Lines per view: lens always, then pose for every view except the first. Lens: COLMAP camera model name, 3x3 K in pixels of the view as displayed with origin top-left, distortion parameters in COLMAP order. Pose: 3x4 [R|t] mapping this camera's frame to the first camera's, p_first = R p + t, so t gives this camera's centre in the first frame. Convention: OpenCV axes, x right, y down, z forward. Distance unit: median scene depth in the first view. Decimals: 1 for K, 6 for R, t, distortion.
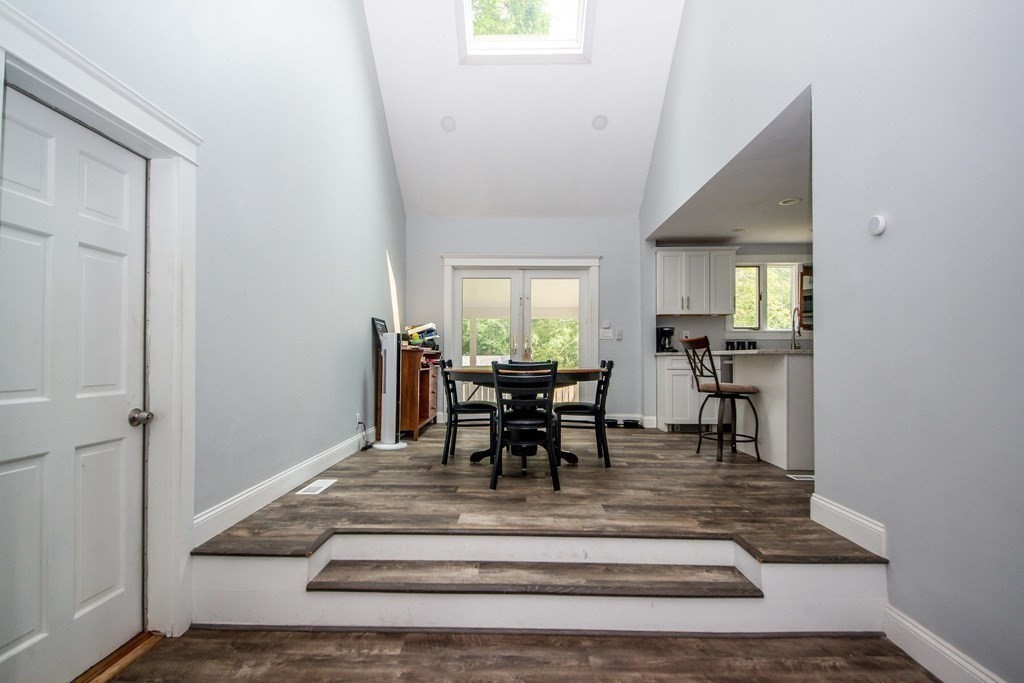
lens RADIAL K [[487.3, 0, 509.5], [0, 487.3, 351.1], [0, 0, 1]] dist [0.001698, -0.000322]
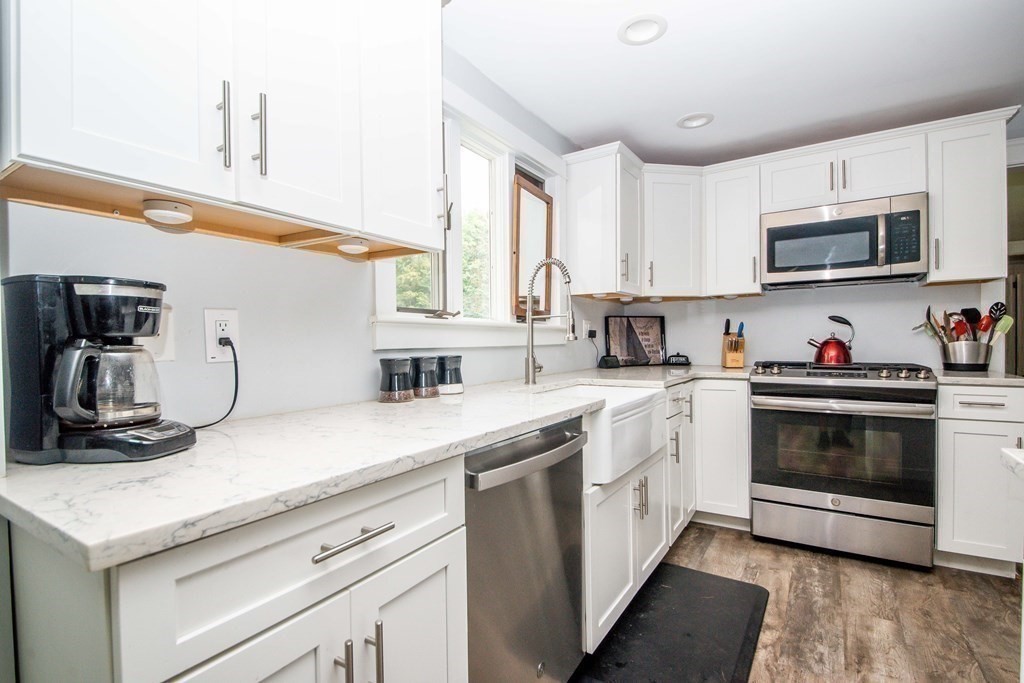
lens RADIAL K [[487.3, 0, 509.5], [0, 487.3, 351.1], [0, 0, 1]] dist [0.001698, -0.000322]
pose [[0.514464, -0.024727, 0.857155, 0.259385], [0.003339, 0.999634, 0.026833, -0.030873], [-0.857505, -0.010942, 0.514359, 0.819580]]
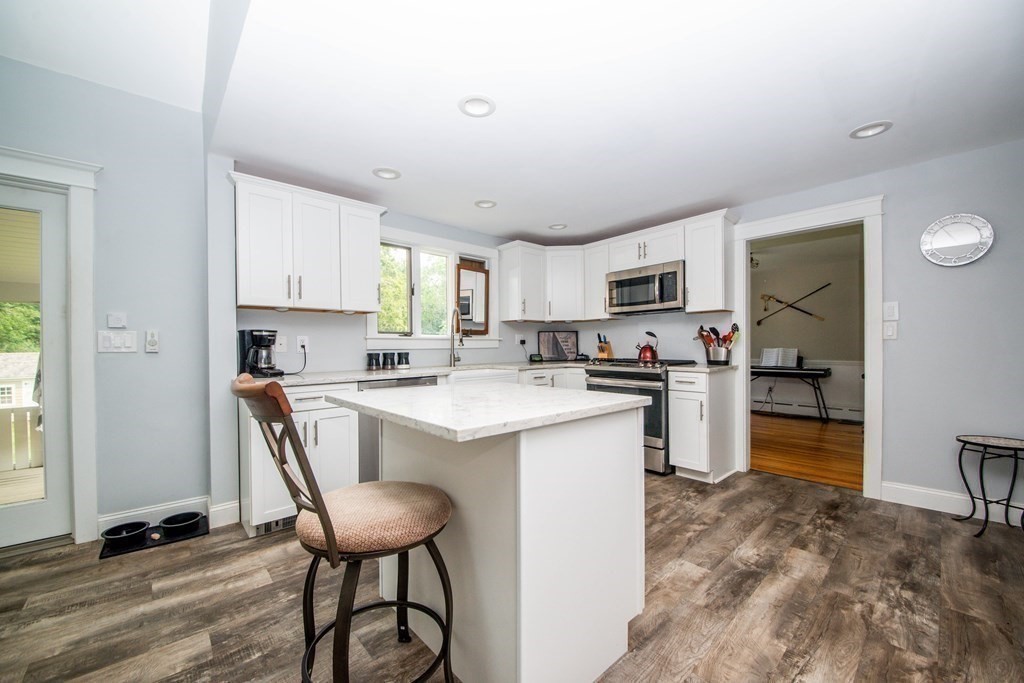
lens RADIAL K [[385.4, 0, 505.4], [0, 385.4, 351.1], [0, 0, 1]] dist [-0.000991, -0.000108]
pose [[0.724158, -0.016824, 0.689429, 0.223179], [0.002339, 0.999757, 0.021940, -0.033777], [-0.689630, -0.014276, 0.724021, 0.501544]]
